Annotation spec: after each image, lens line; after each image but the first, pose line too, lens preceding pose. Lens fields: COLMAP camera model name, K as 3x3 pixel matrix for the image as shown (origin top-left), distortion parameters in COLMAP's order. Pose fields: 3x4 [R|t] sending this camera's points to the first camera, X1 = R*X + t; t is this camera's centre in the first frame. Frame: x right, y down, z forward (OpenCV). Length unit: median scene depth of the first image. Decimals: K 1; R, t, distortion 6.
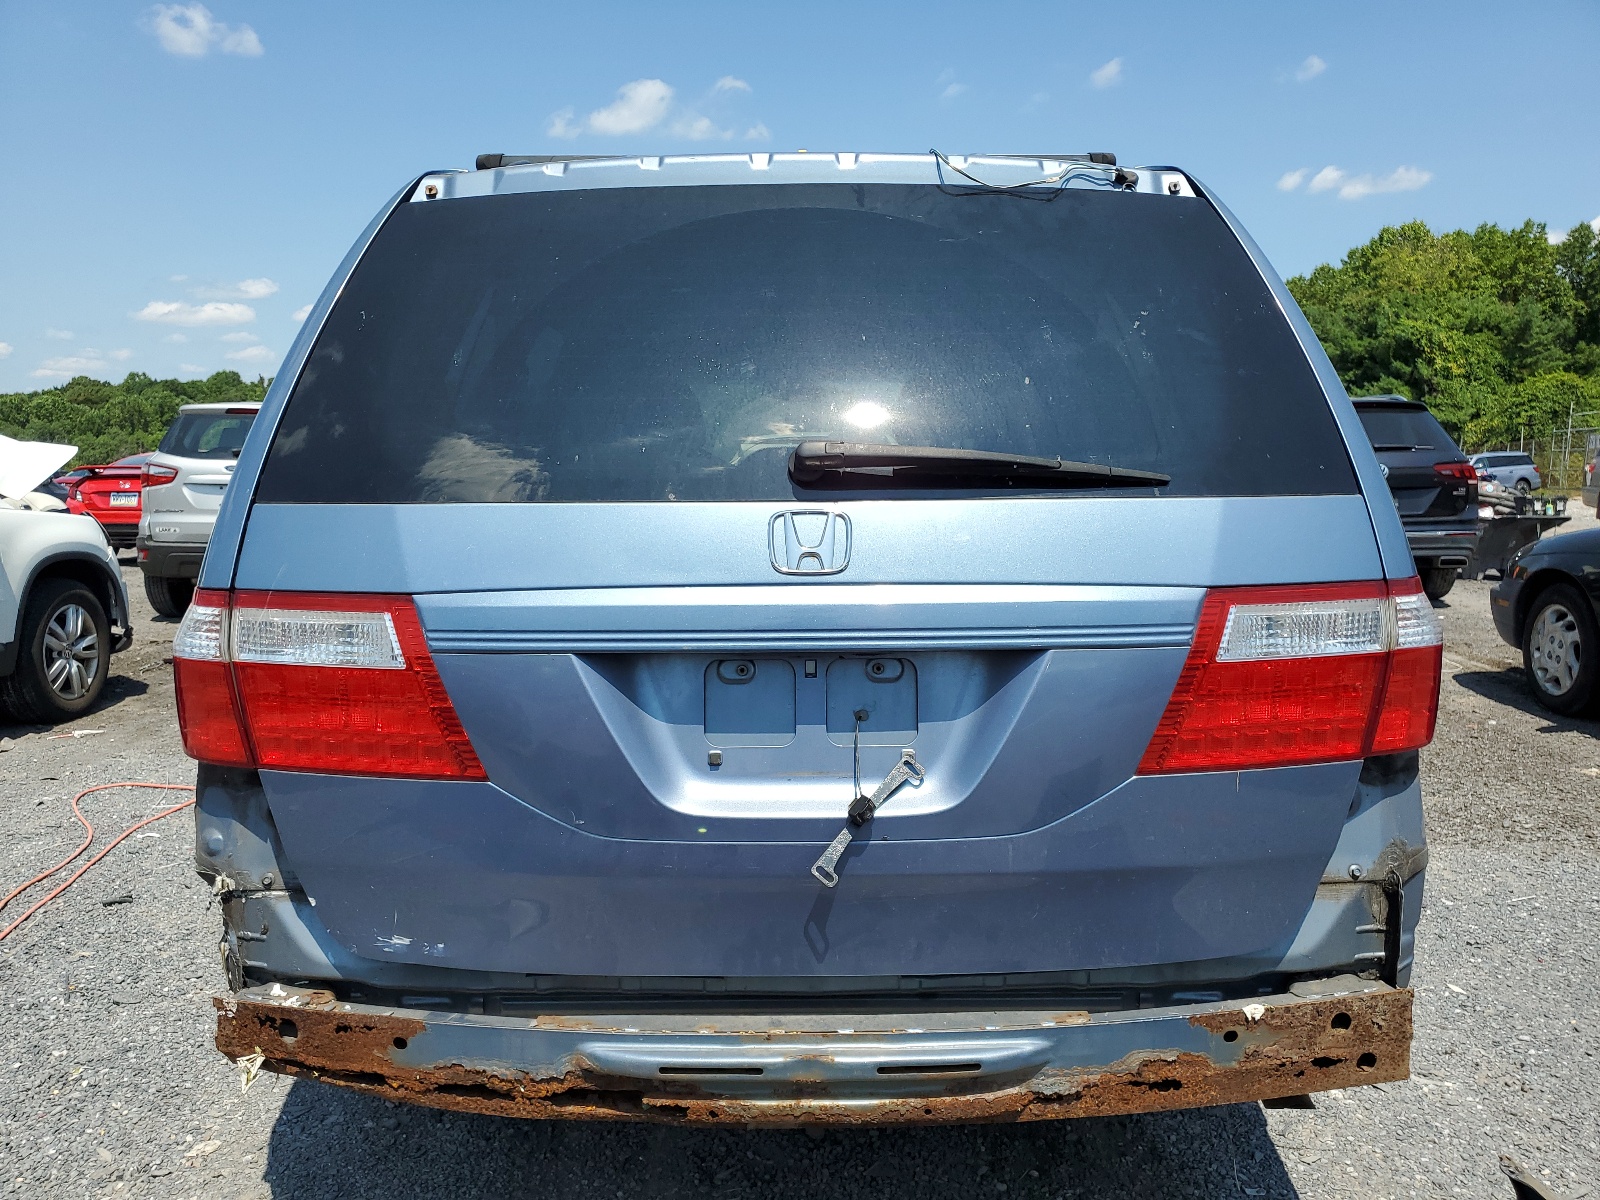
lens RADIAL K [[1287.6, 0, 800.0], [0, 1287.6, 600.0], [0, 0, 1]] dist [-0.012441, 0.075631]
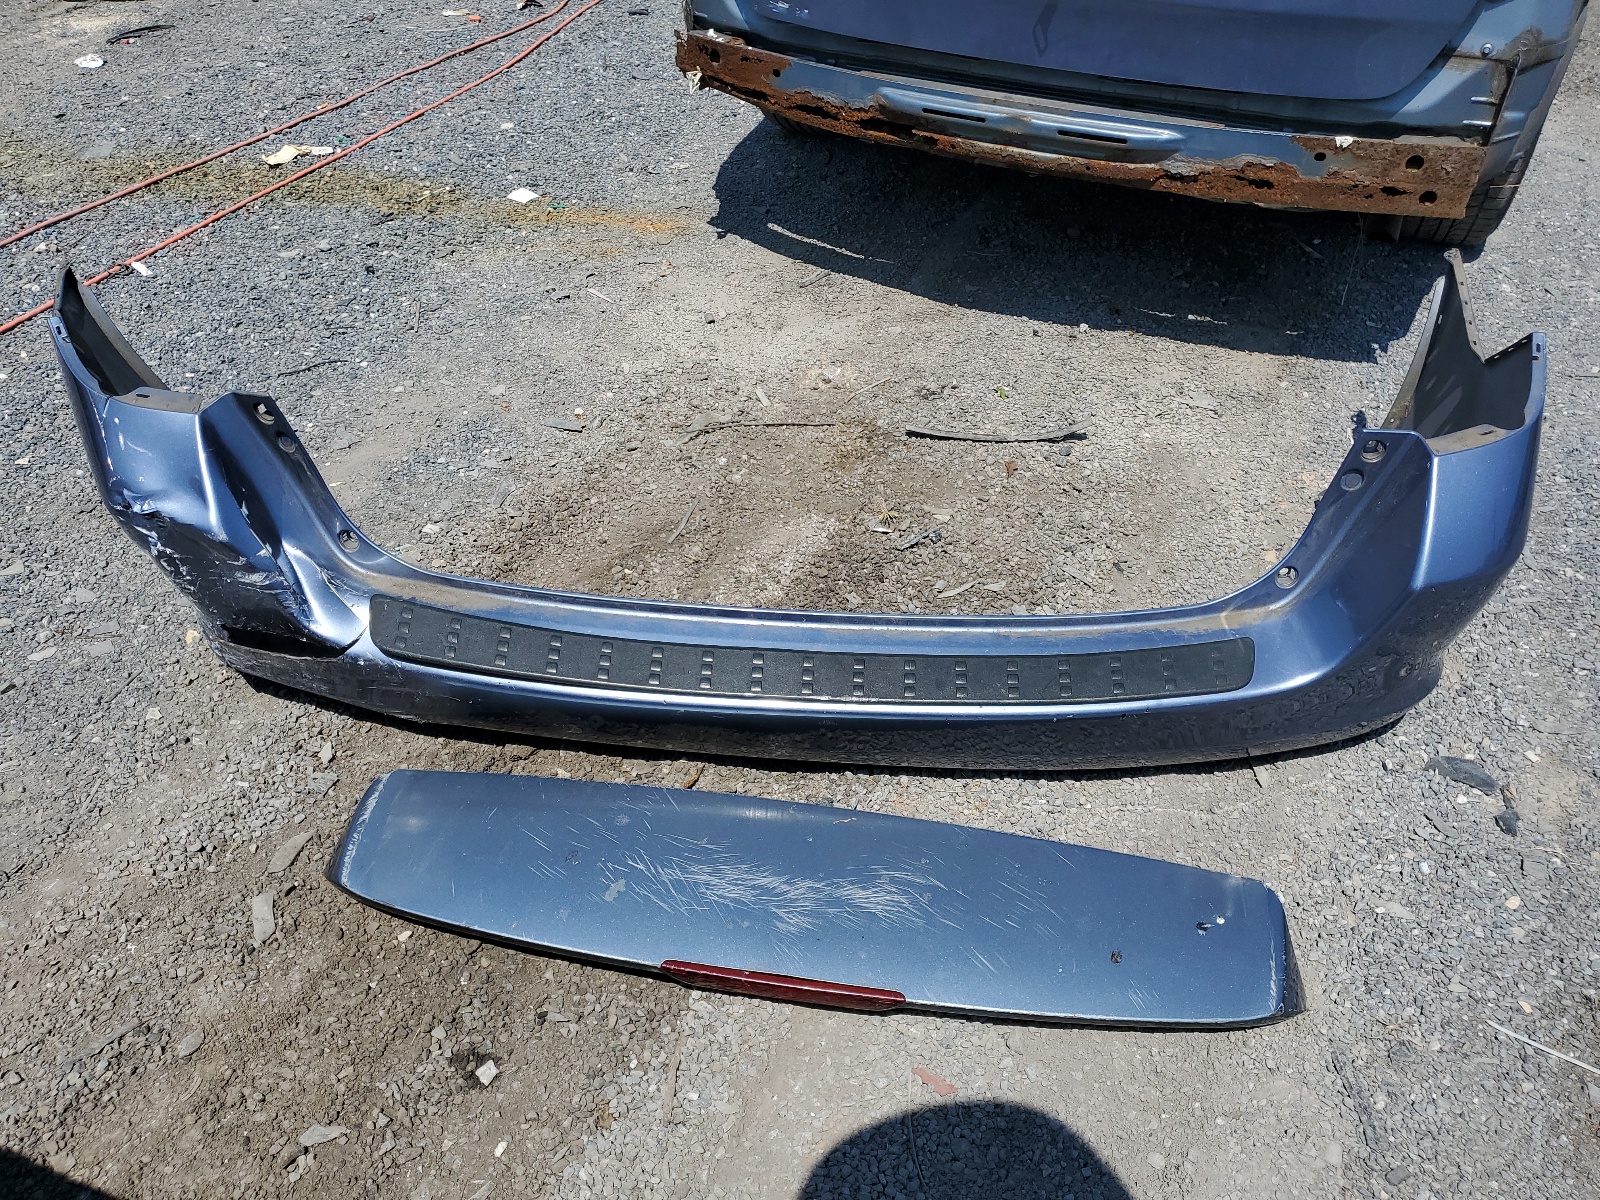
lens RADIAL K [[1287.6, 0, 800.0], [0, 1287.6, 600.0], [0, 0, 1]] dist [-0.012441, 0.075631]
pose [[0.918554, 0.271996, -0.286840, 0.348115], [-0.078782, 0.837040, 0.541440, 0.028292], [0.387366, -0.474744, 0.790295, -0.547853]]
